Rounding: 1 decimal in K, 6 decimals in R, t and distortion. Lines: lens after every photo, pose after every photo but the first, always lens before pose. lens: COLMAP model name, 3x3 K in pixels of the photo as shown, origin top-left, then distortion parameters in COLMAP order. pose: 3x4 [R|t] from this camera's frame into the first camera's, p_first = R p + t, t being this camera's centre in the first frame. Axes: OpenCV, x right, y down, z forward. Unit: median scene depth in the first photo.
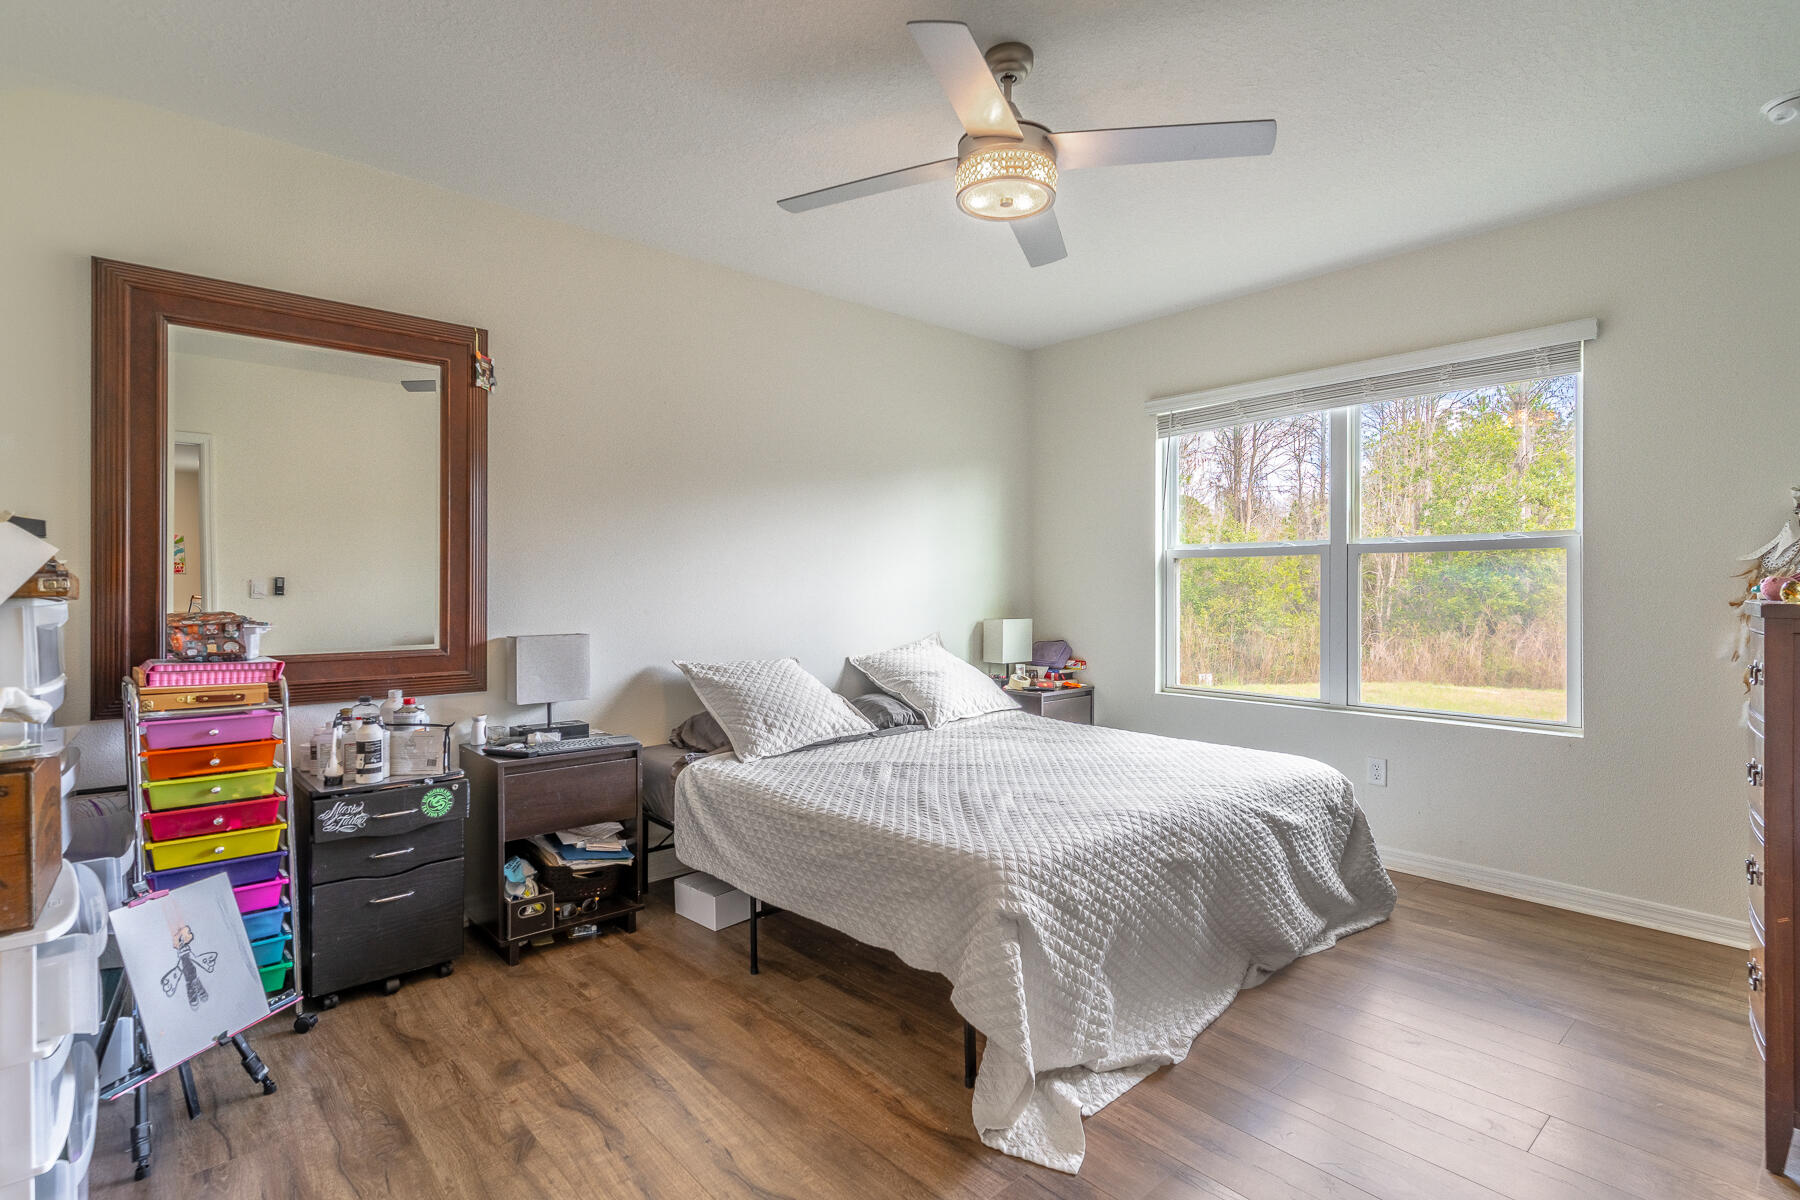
lens RADIAL K [[862.6, 0, 901.7], [0, 862.6, 591.8], [0, 0, 1]] dist [-0.003098, -0.000313]
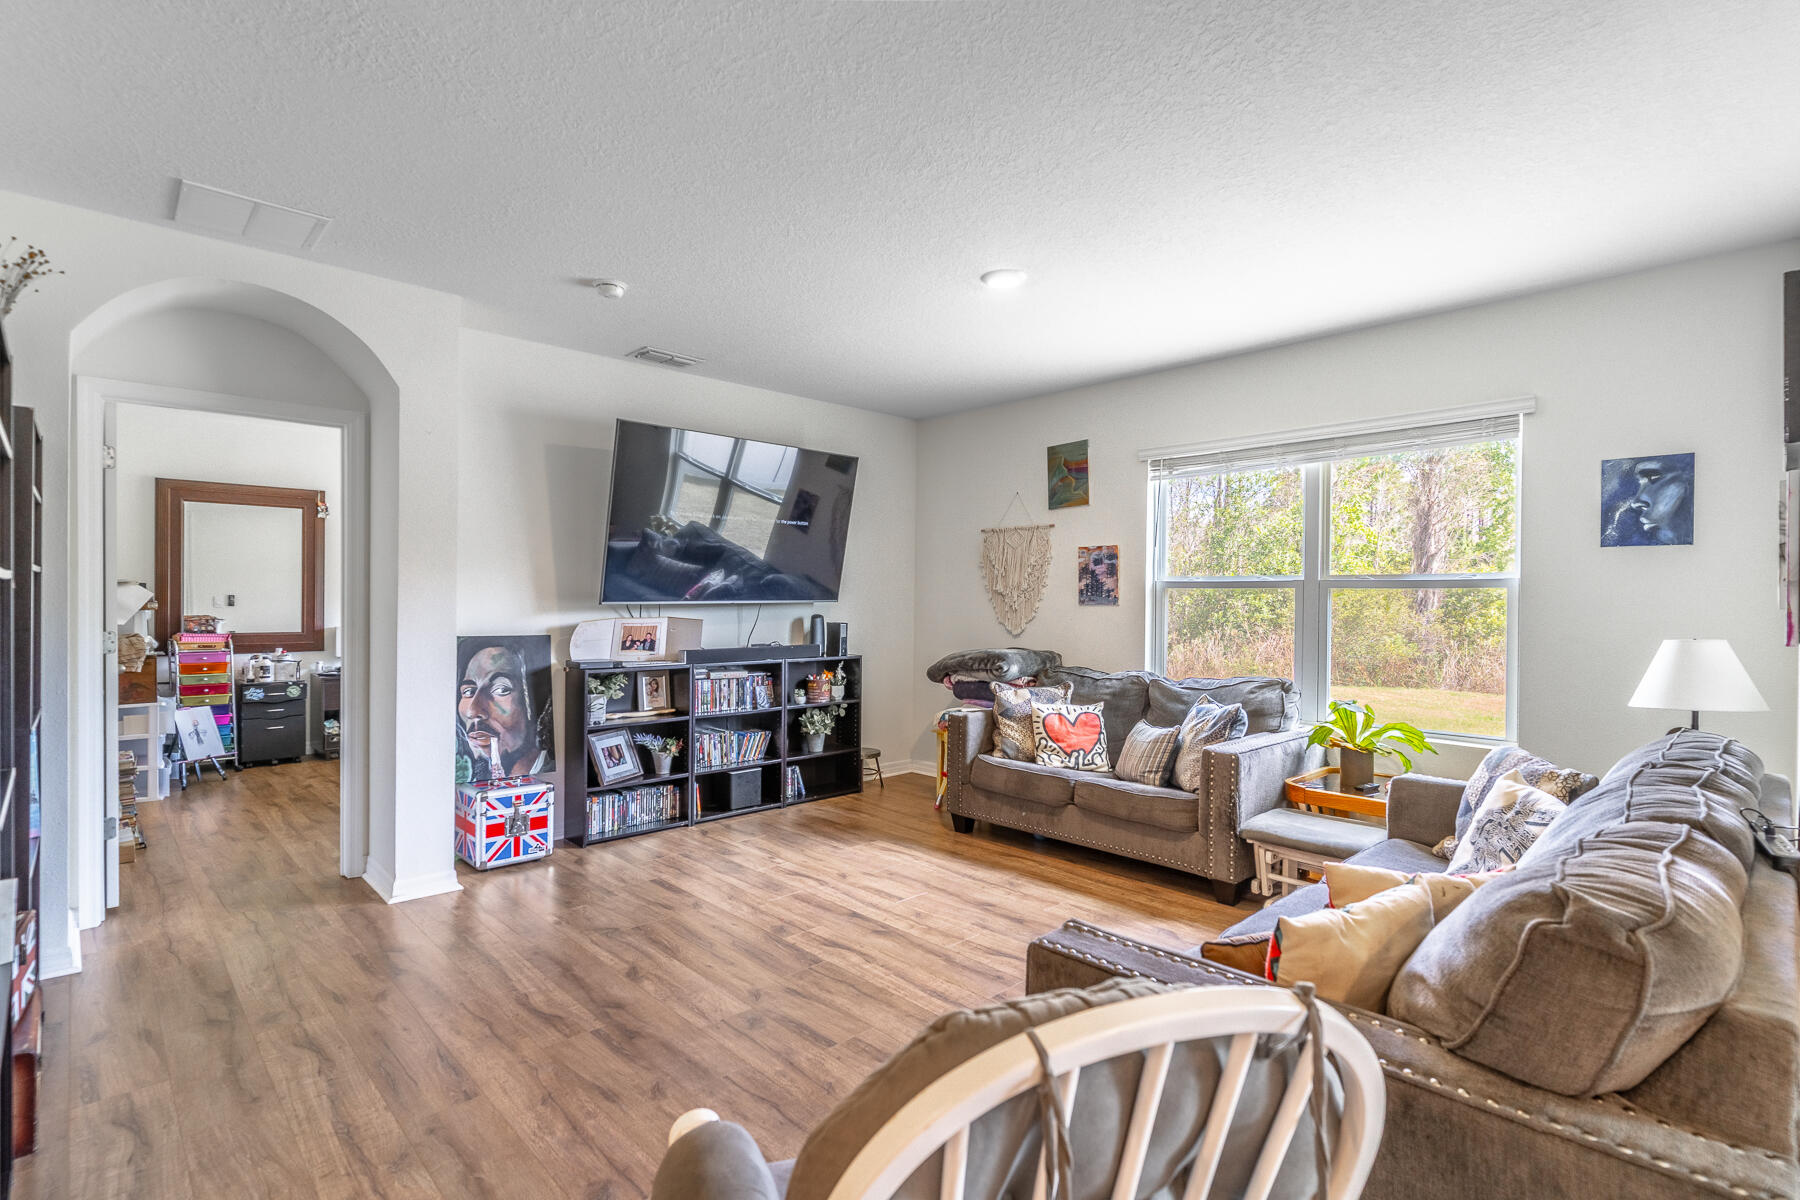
lens RADIAL K [[862.6, 0, 897.7], [0, 862.6, 605.1], [0, 0, 1]] dist [-0.003098, -0.000313]
pose [[0.999518, 0.007041, 0.030245, 1.199800], [-0.007140, 0.999969, 0.003196, -0.028592], [-0.030221, -0.003410, 0.999537, -1.637857]]
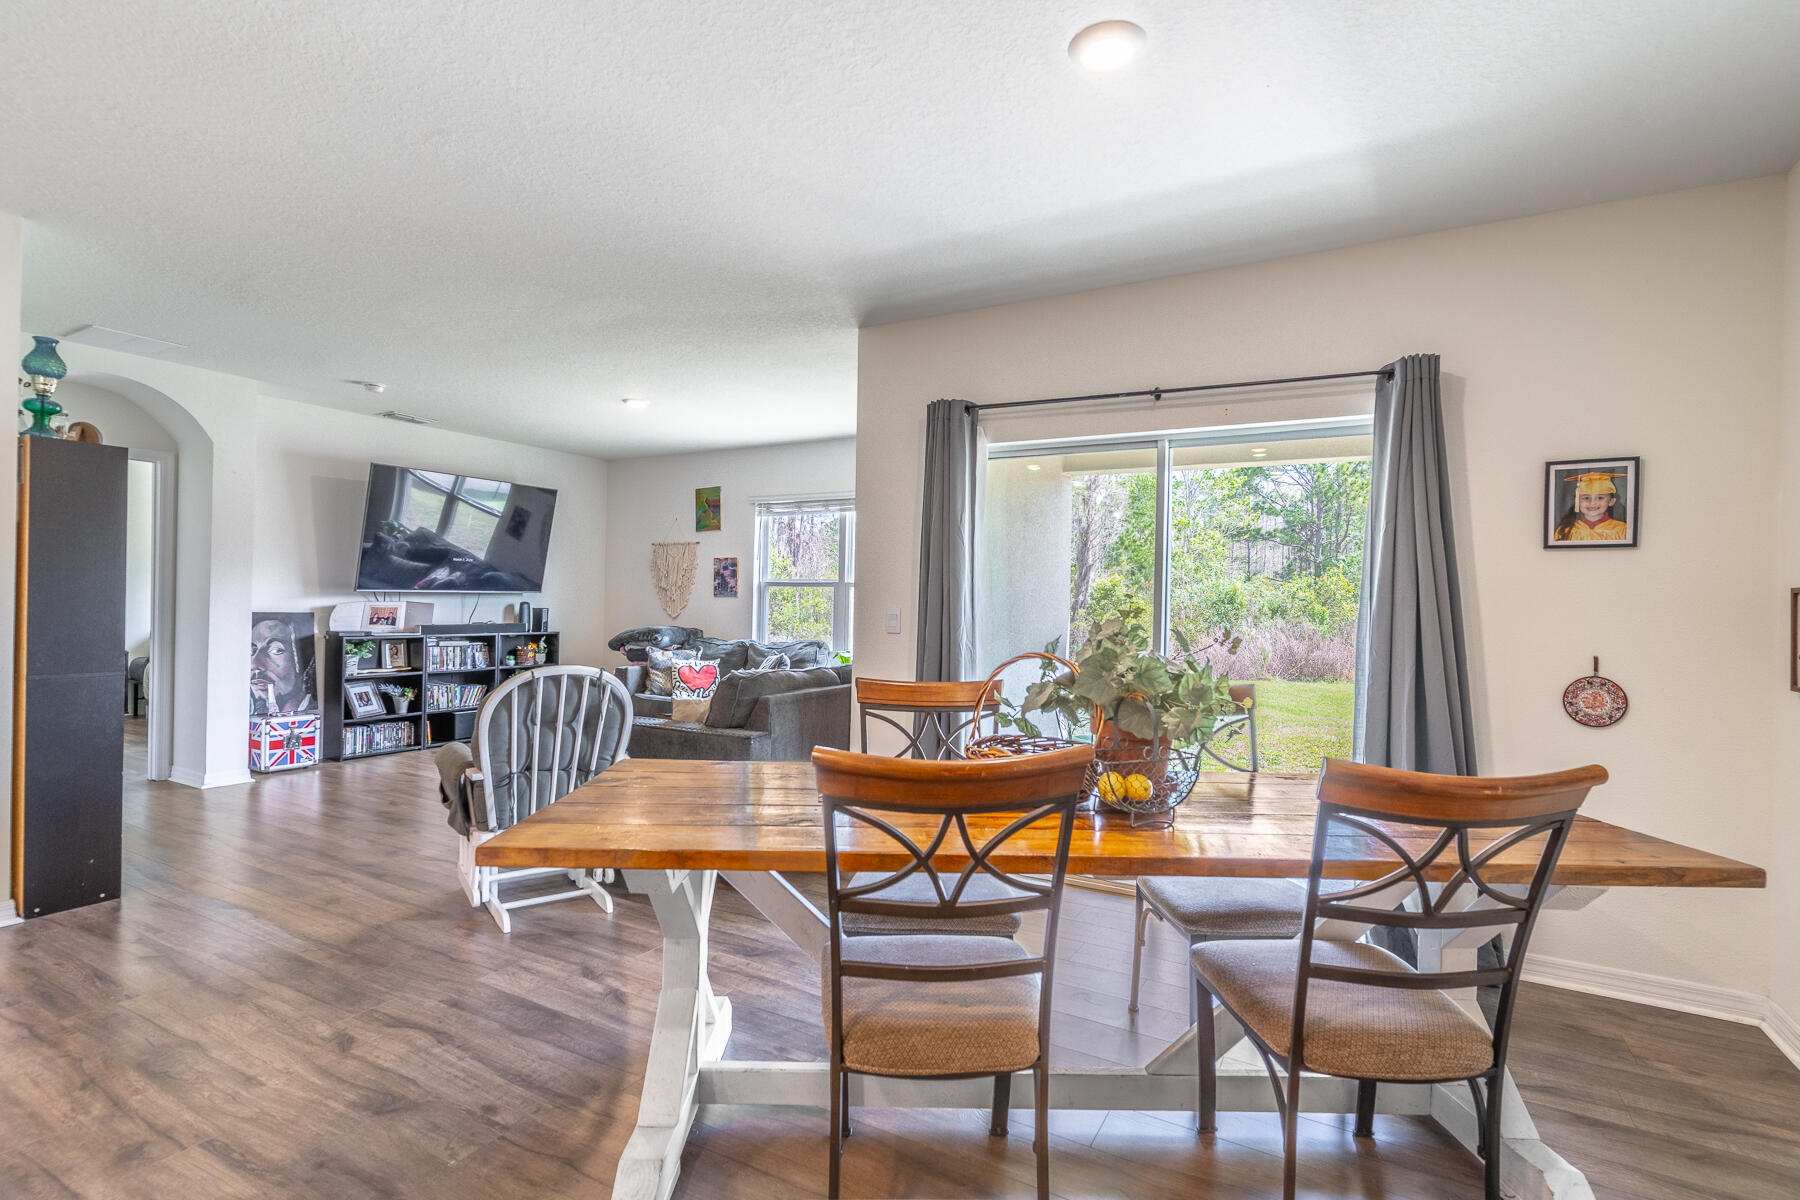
lens RADIAL K [[862.6, 0, 900.5], [0, 862.6, 600.7], [0, 0, 1]] dist [-0.003098, -0.000313]
pose [[0.948703, 0.017557, 0.315681, 1.556021], [-0.016367, 0.999845, -0.006420, 0.030530], [-0.315745, 0.000924, 0.948844, -4.089912]]
